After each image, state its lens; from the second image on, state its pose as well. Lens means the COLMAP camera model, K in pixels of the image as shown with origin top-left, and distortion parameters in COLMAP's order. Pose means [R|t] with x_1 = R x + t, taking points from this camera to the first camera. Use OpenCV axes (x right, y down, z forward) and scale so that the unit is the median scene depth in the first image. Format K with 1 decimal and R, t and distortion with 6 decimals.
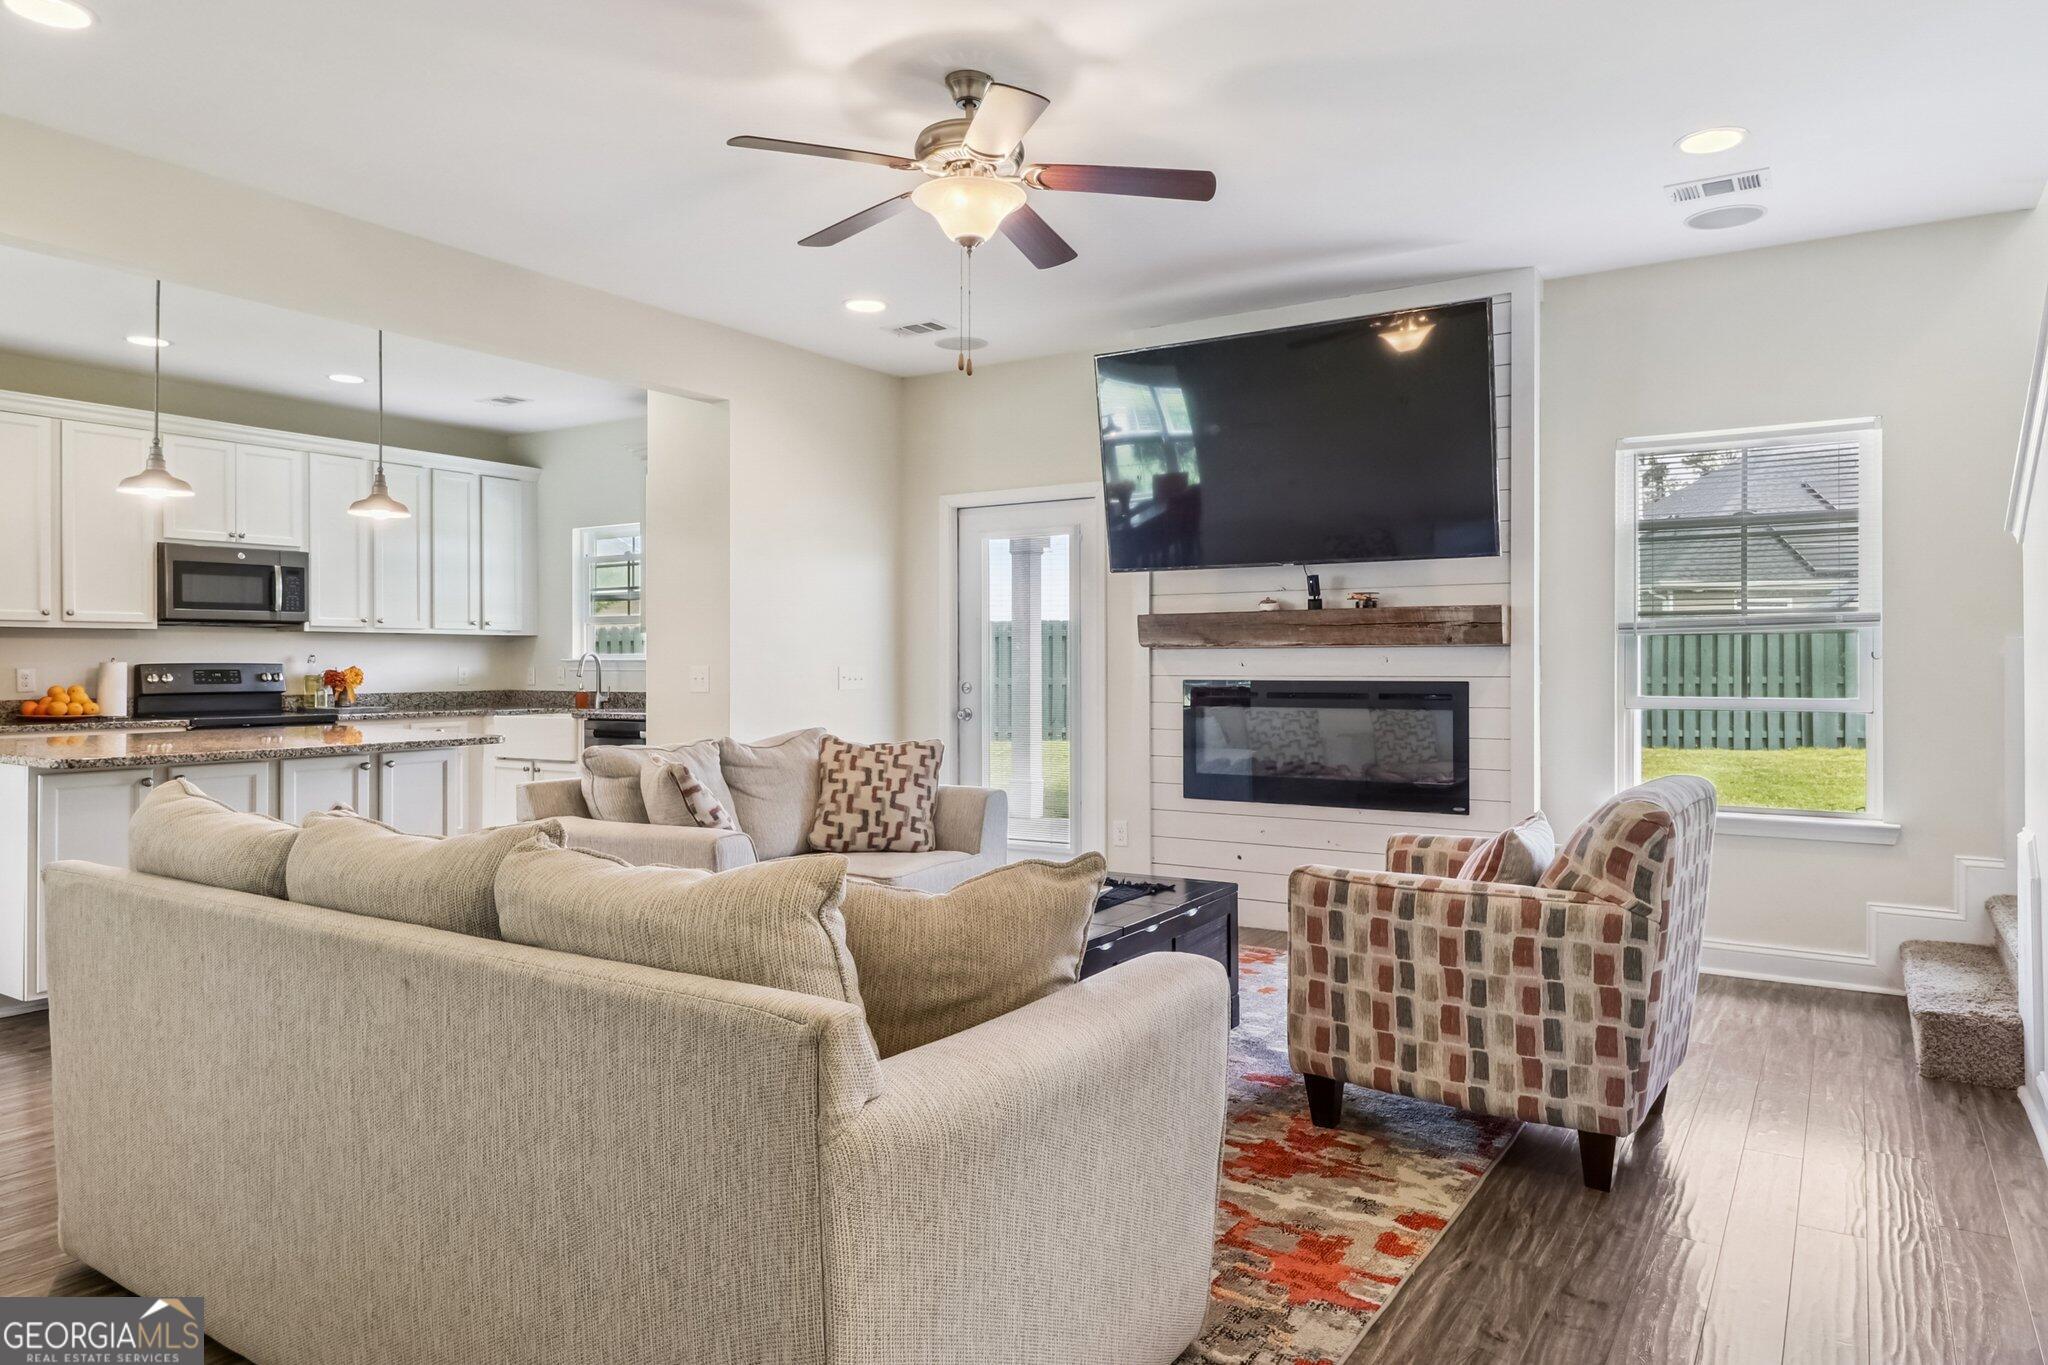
lens RADIAL K [[1309.9, 0, 1024.0], [0, 1309.9, 682.5], [0, 0, 1]] dist [-0.000794, -0.000375]
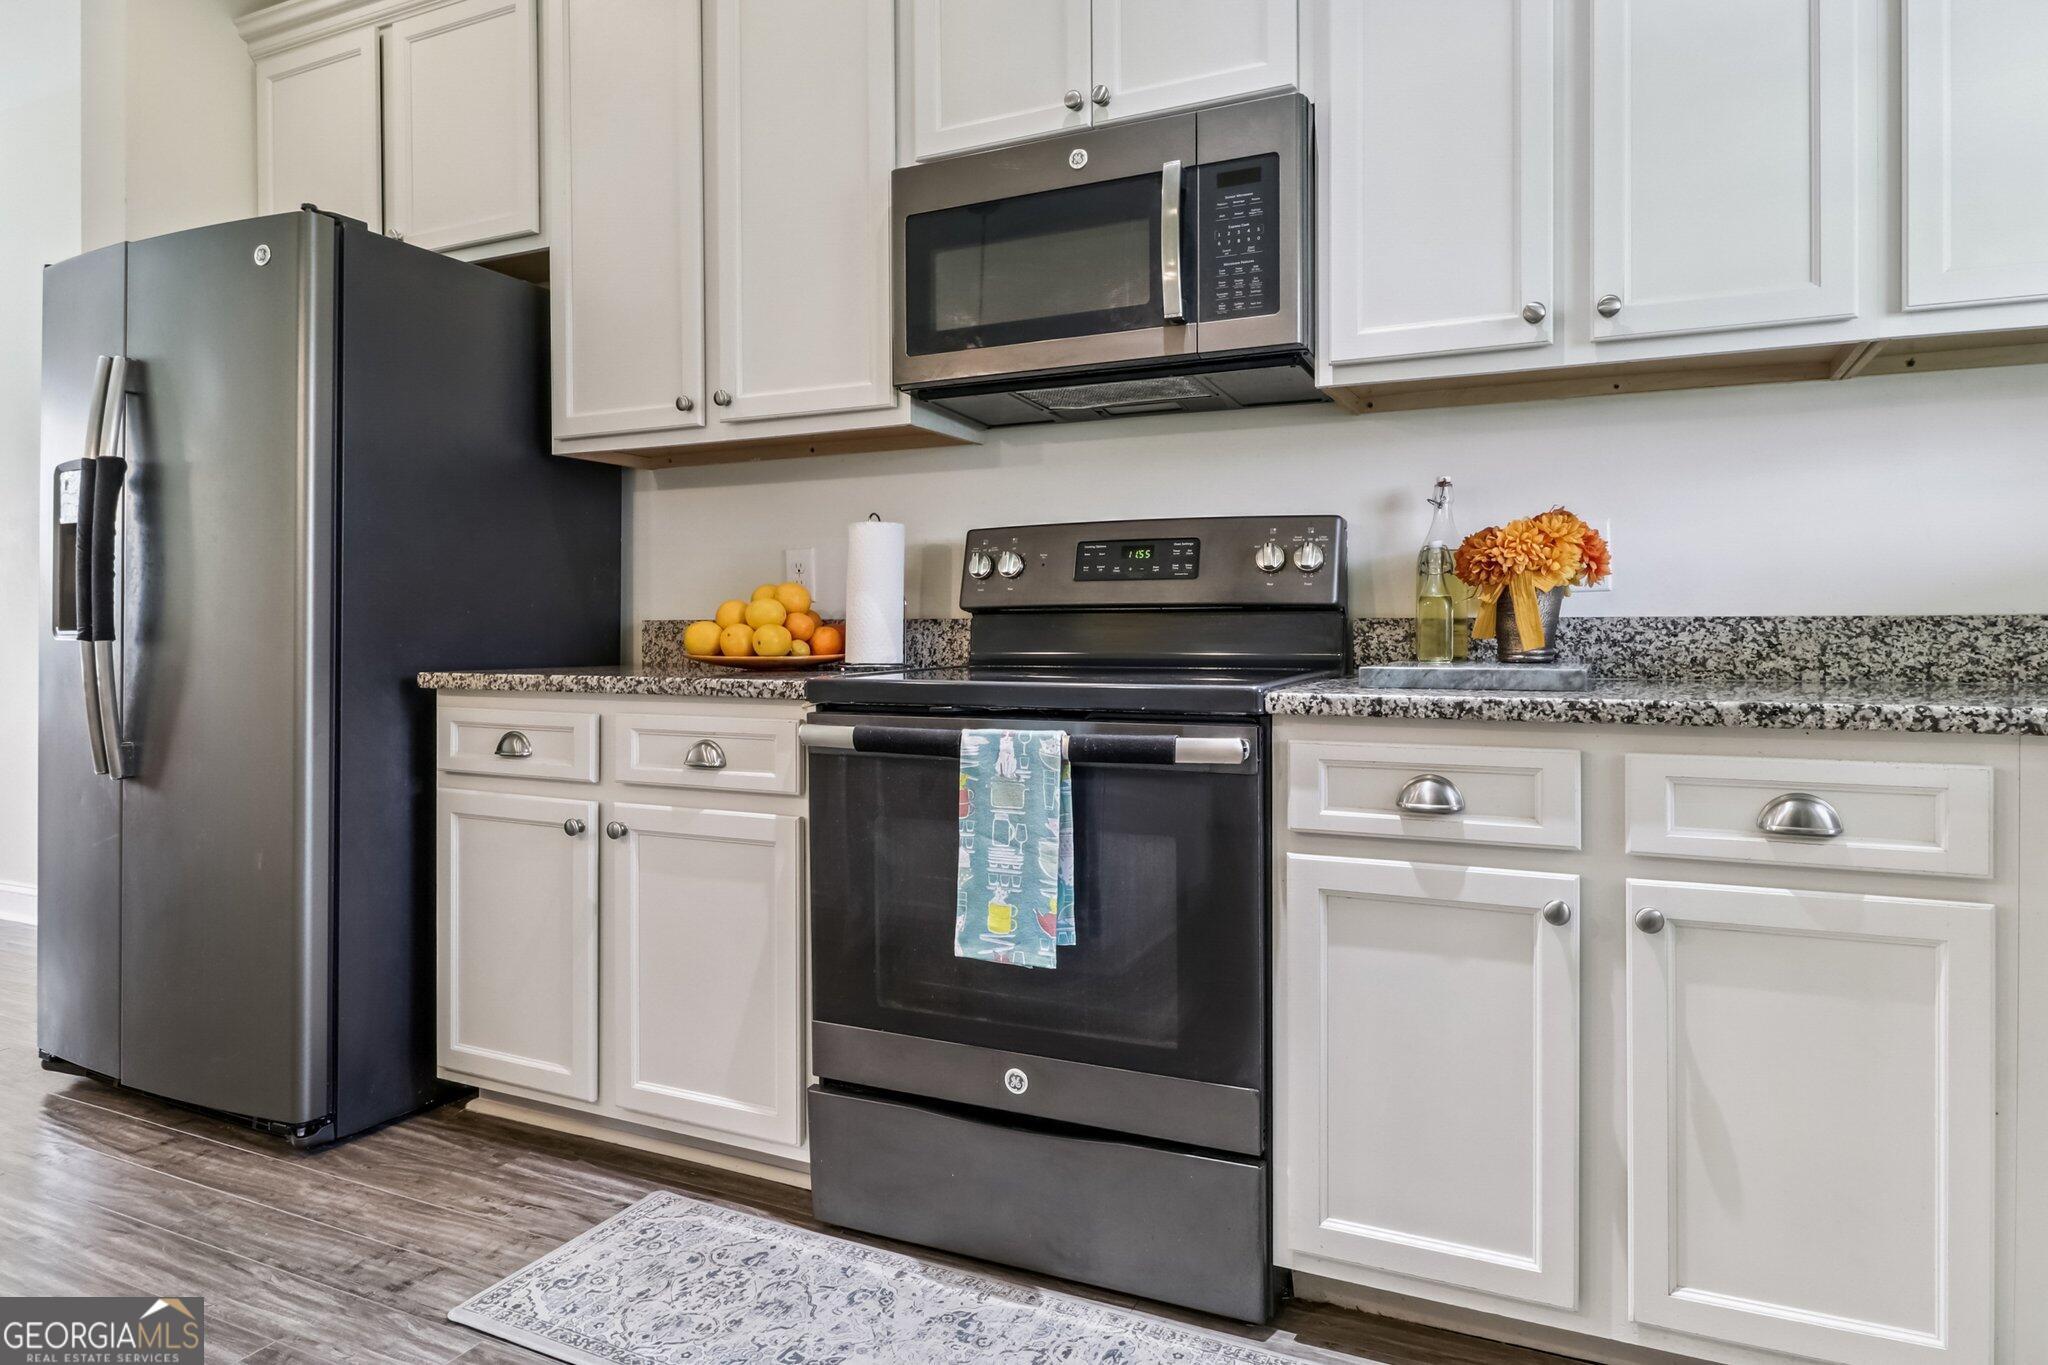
lens RADIAL K [[1251.9, 0, 1067.7], [0, 1251.9, 637.8], [0, 0, 1]] dist [-0.027838, 0.000101]
pose [[0.114577, 0.006199, -0.993395, -0.300005], [-0.014545, 0.999884, 0.004562, 0.014483], [0.993308, 0.013927, 0.114653, 0.947205]]
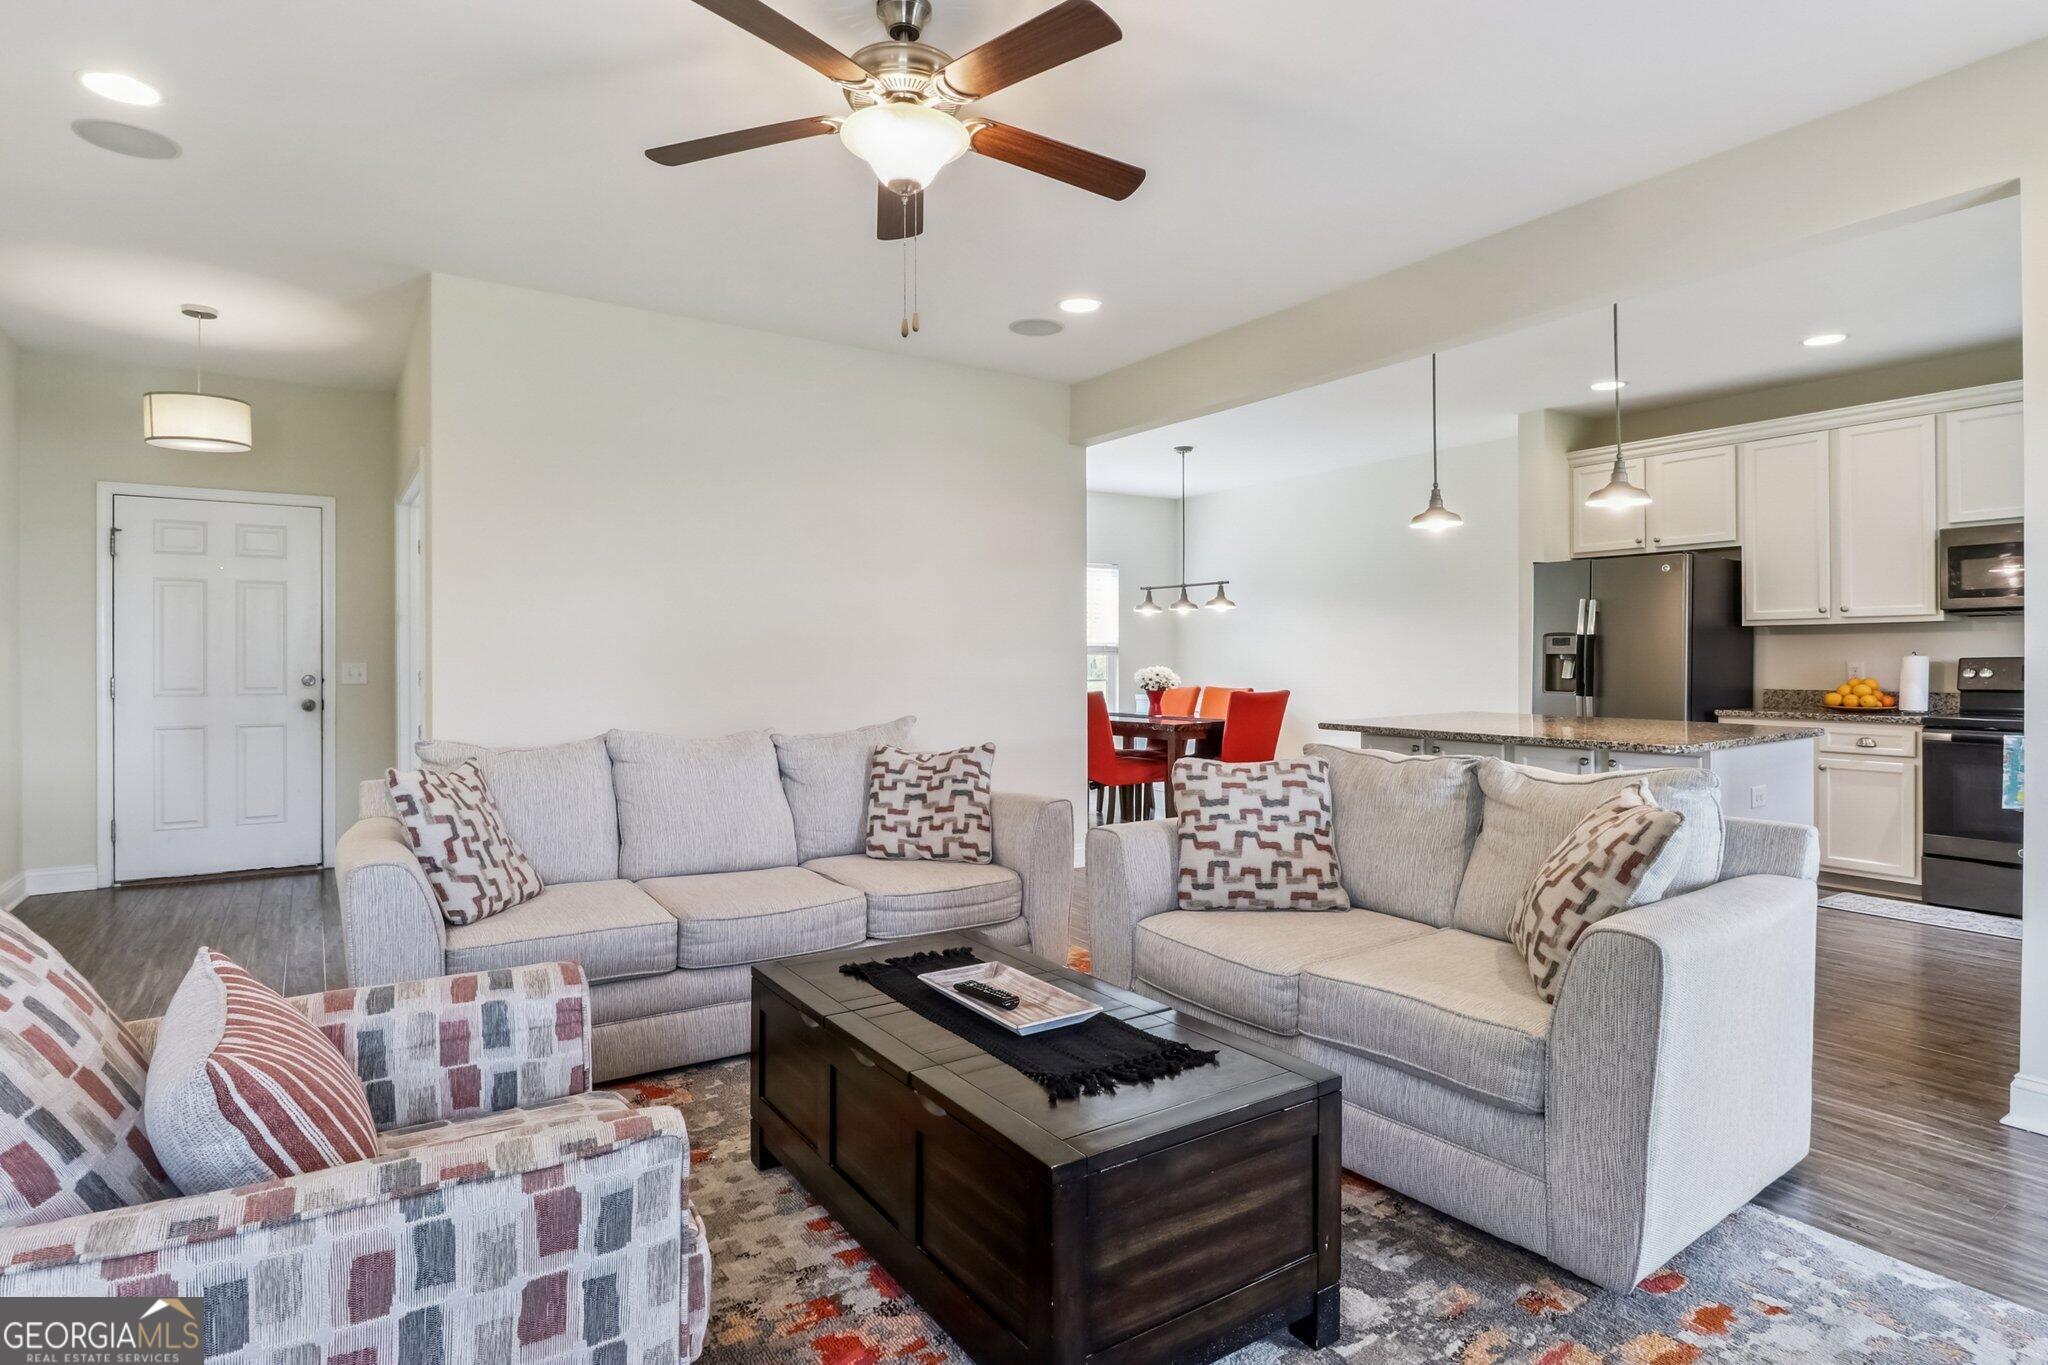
lens RADIAL K [[1097.3, 0, 1023.1], [0, 1097.3, 657.8], [0, 0, 1]] dist [-0.027035, 0.000107]
pose [[-0.415847, 0.002371, -0.909431, 0.311909], [-0.013319, 0.999873, 0.008697, -0.011811], [0.909337, 0.015729, -0.415763, 0.674743]]
